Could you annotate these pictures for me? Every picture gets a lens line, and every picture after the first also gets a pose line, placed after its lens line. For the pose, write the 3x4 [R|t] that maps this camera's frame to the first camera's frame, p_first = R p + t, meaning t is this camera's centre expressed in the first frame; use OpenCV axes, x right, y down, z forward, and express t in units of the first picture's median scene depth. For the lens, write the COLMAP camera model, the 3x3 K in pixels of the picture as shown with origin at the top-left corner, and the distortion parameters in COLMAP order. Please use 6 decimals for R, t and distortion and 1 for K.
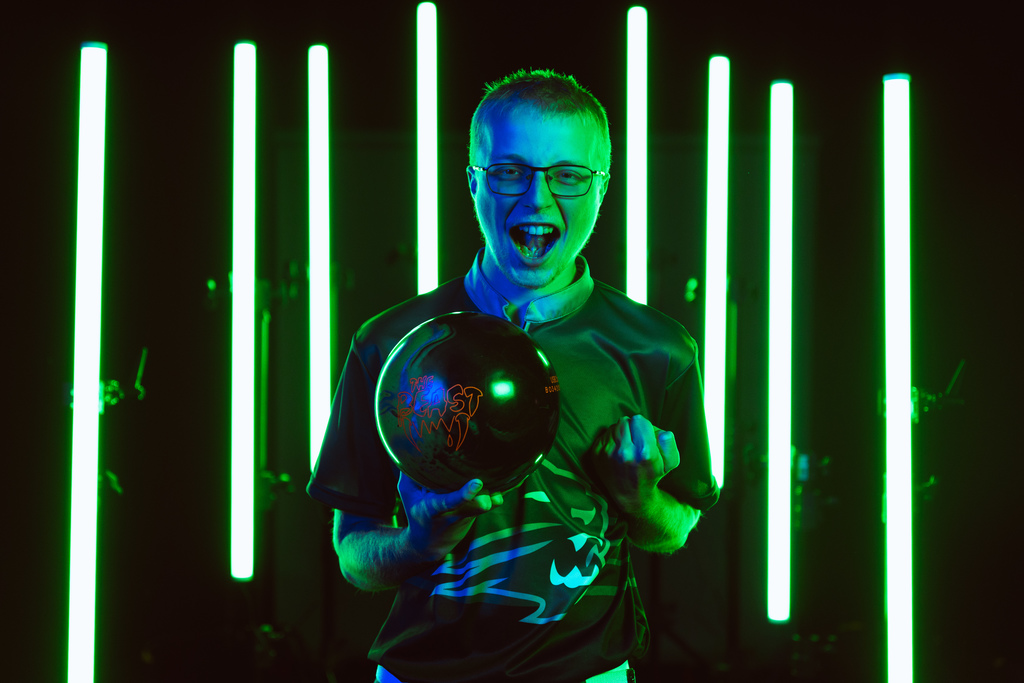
lens RADIAL K [[1632.7, 0, 526.6], [0, 1632.7, 341.9], [0, 0, 1]] dist [-0.041245, 0.000000]
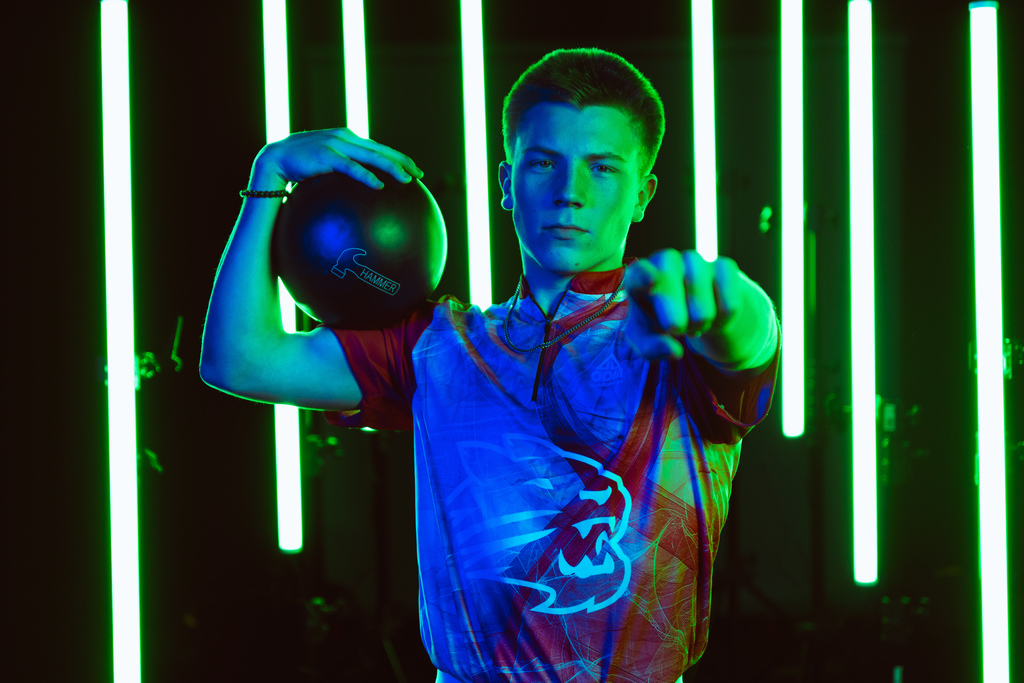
lens RADIAL K [[1791.4, 0, 520.6], [0, 1791.4, 349.6], [0, 0, 1]] dist [-0.047804, 0.000000]
pose [[0.998918, -0.025388, -0.038960, 0.000900], [0.027472, 0.998166, 0.053945, -0.022362], [0.037519, -0.054957, 0.997784, -0.017763]]
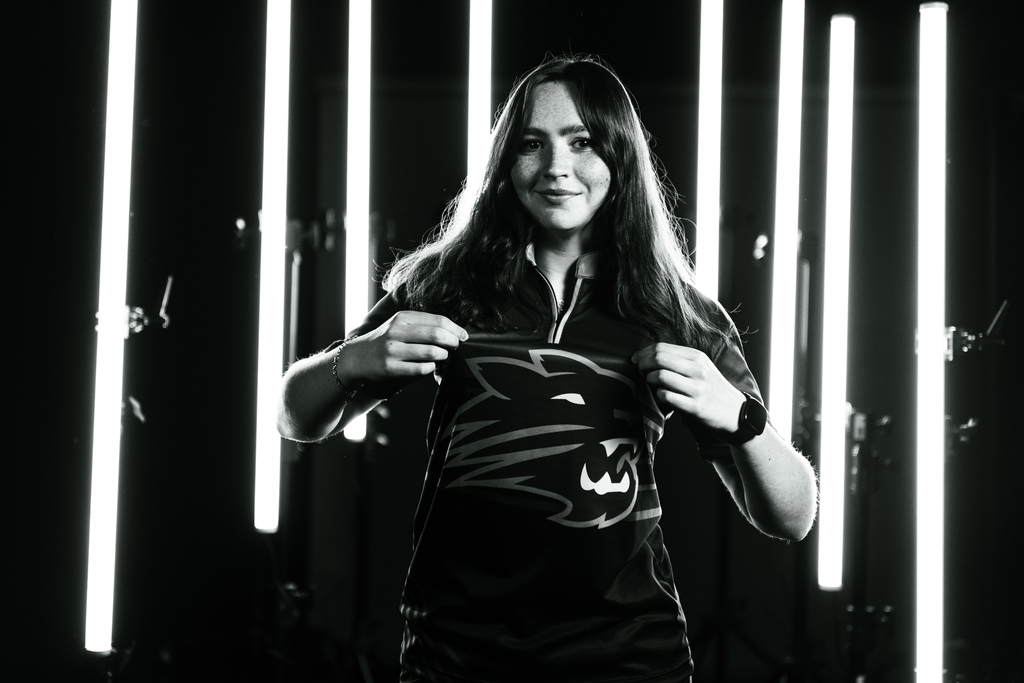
lens RADIAL K [[1963.6, 0, 513.6], [0, 1963.6, 334.4], [0, 0, 1]] dist [0.006906, 0.000000]
pose [[0.998267, 0.017429, -0.056203, 0.033555], [-0.017816, 0.999821, -0.006385, 0.035236], [0.056081, 0.007375, 0.998399, -0.144928]]
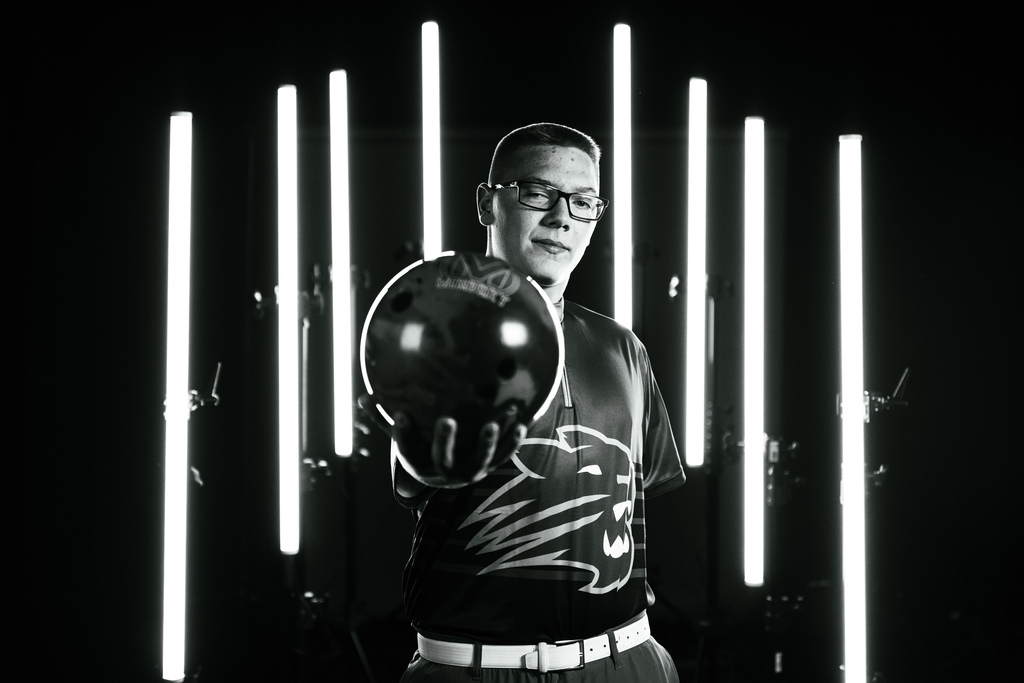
lens RADIAL K [[1632.7, 0, 513.7], [0, 1632.7, 331.4], [0, 0, 1]] dist [-0.041245, 0.000000]
pose [[0.999929, -0.007714, 0.009123, -0.025182], [0.007515, 0.999737, 0.021663, -0.034929], [-0.009288, -0.021593, 0.999724, -0.153526]]
